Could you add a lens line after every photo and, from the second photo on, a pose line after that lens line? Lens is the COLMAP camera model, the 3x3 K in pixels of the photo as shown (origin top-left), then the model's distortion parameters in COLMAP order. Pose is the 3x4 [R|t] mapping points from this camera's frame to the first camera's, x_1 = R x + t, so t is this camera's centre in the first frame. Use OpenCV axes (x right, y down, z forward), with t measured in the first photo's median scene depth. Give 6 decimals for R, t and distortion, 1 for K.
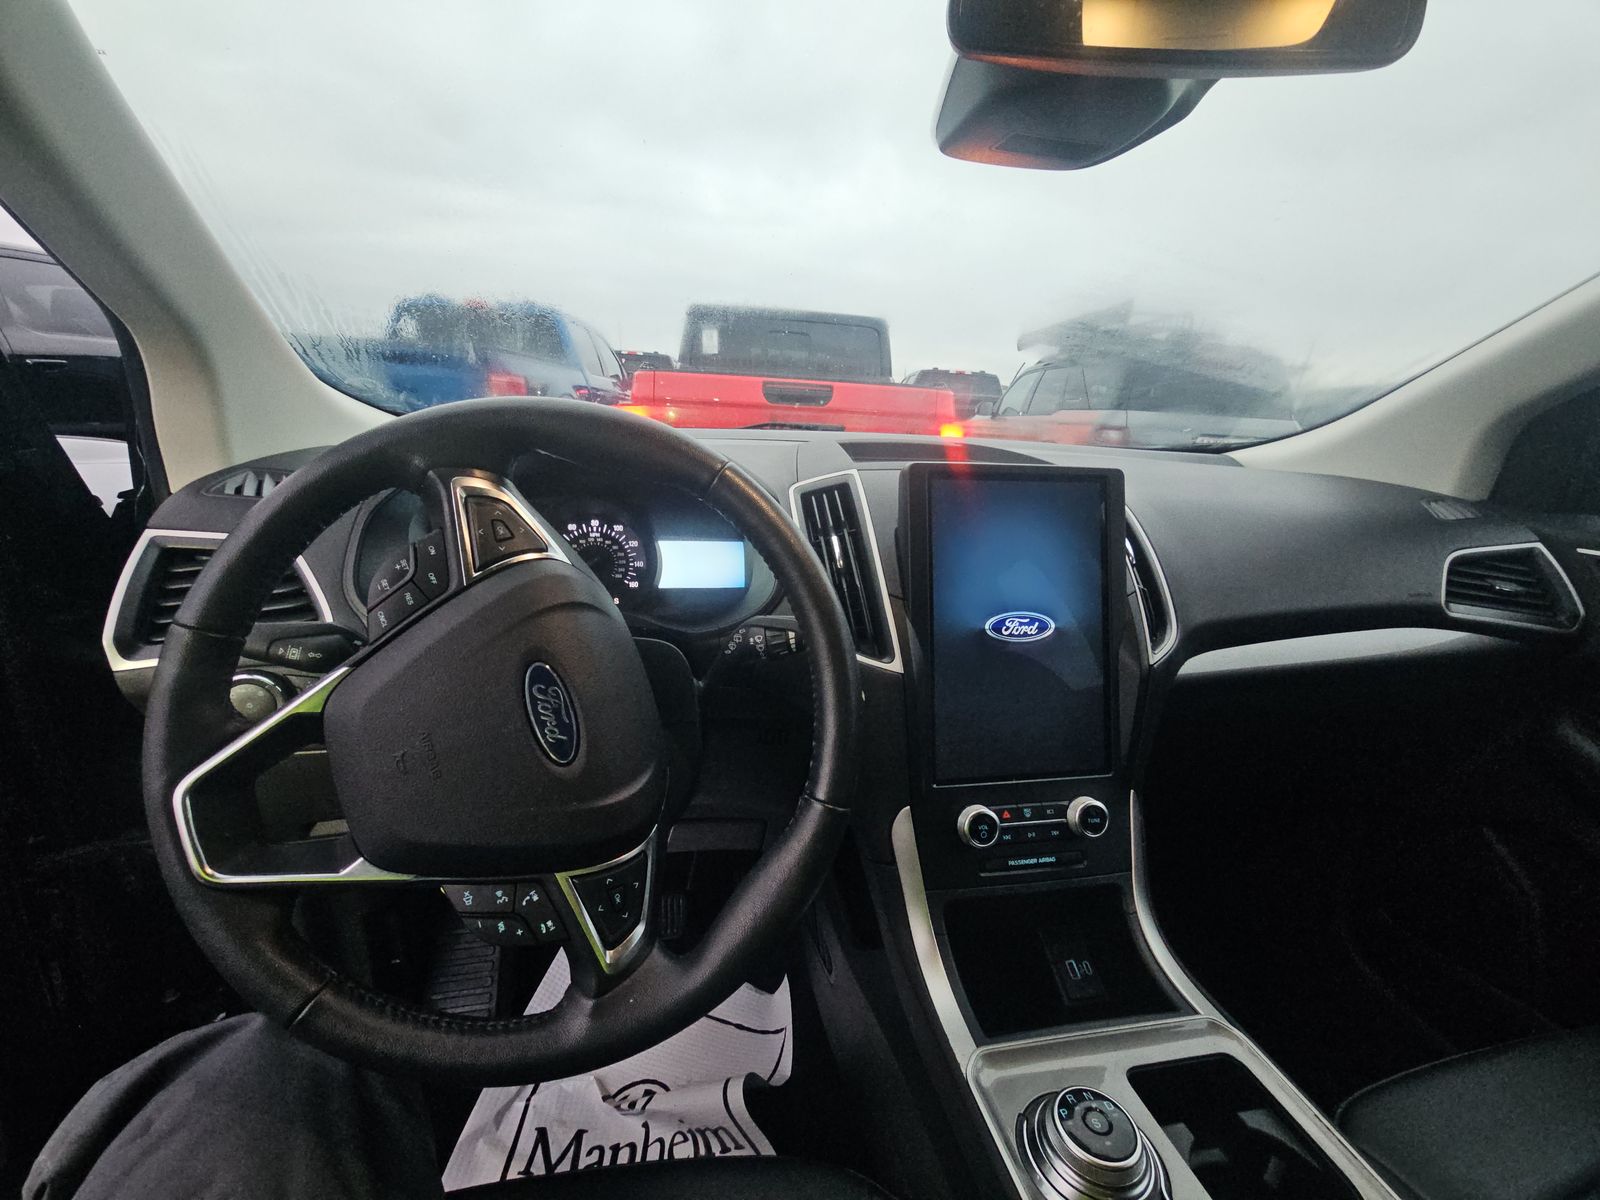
lens RADIAL K [[650.6, 0, 797.4], [0, 650.6, 601.9], [0, 0, 1]] dist [0.000937, -0.000780]
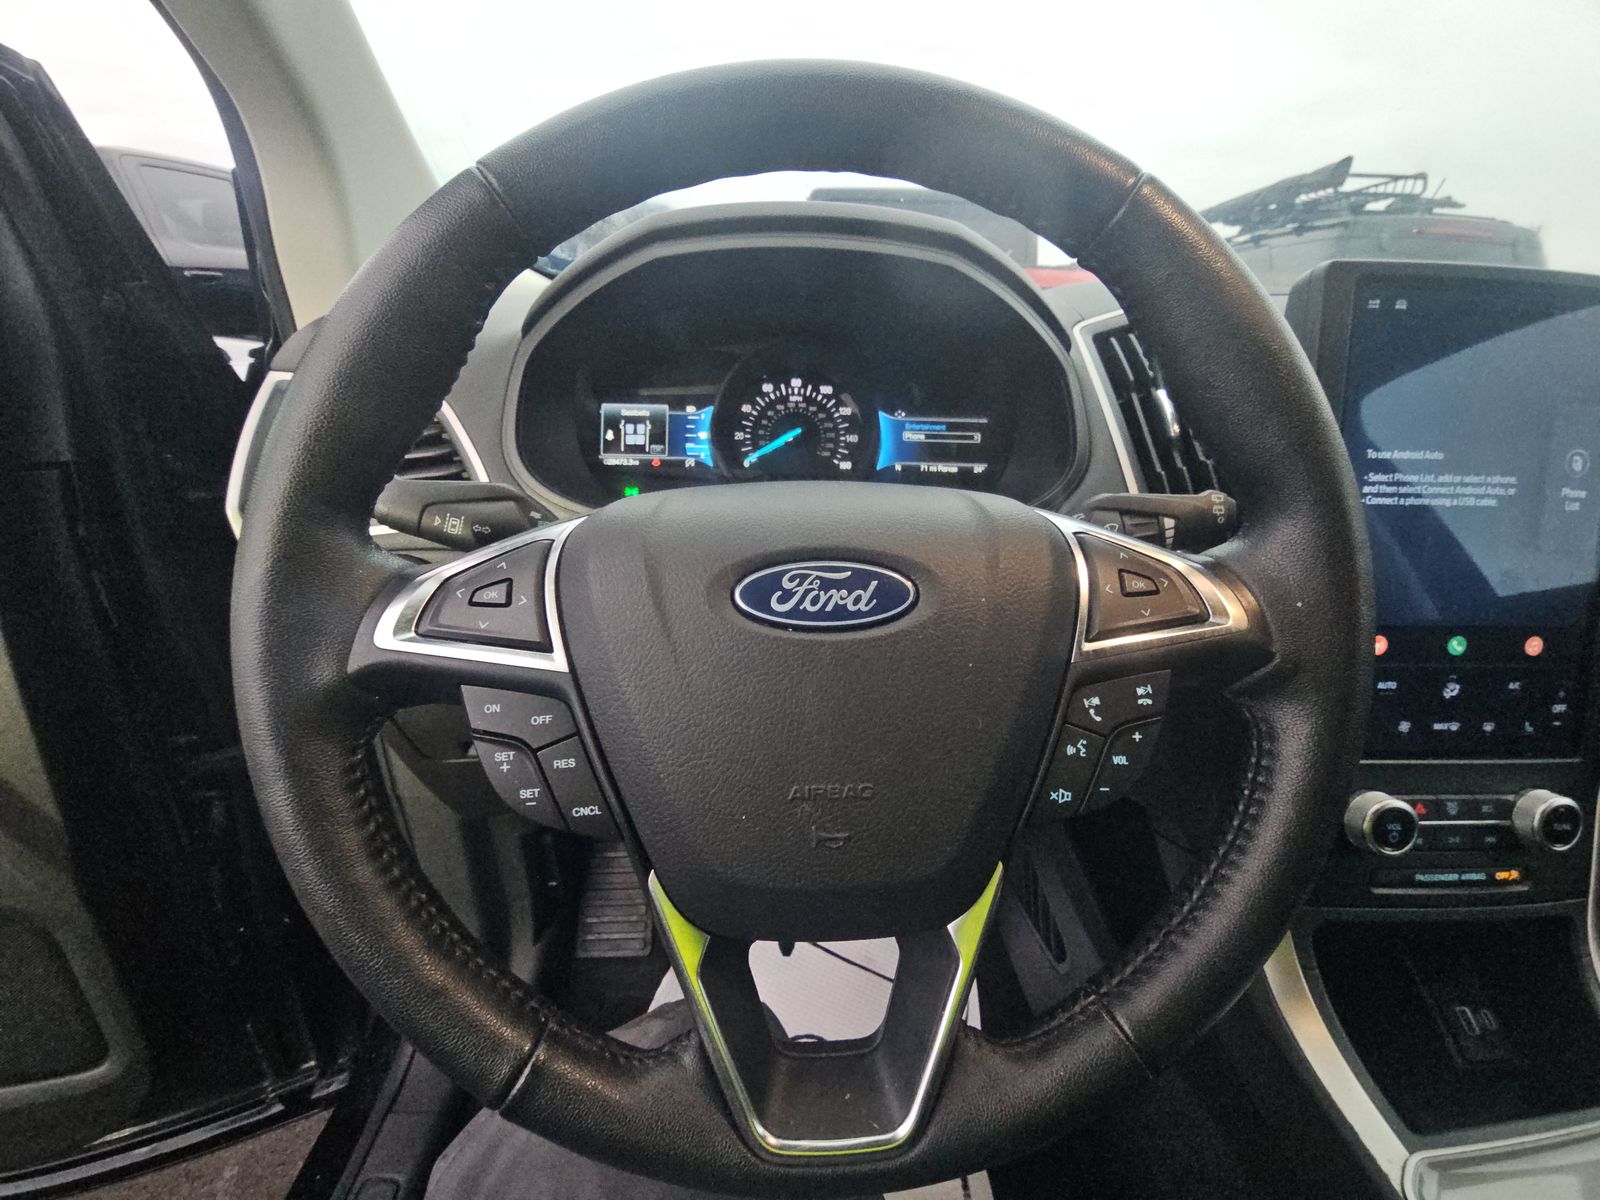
lens RADIAL K [[650.6, 0, 798.9], [0, 650.6, 603.6], [0, 0, 1]] dist [0.000937, -0.000780]
pose [[0.989573, 0.045489, -0.136659, -0.202530], [-0.029004, 0.992316, 0.120282, 0.046059], [0.141081, -0.115064, 0.983289, 0.232711]]
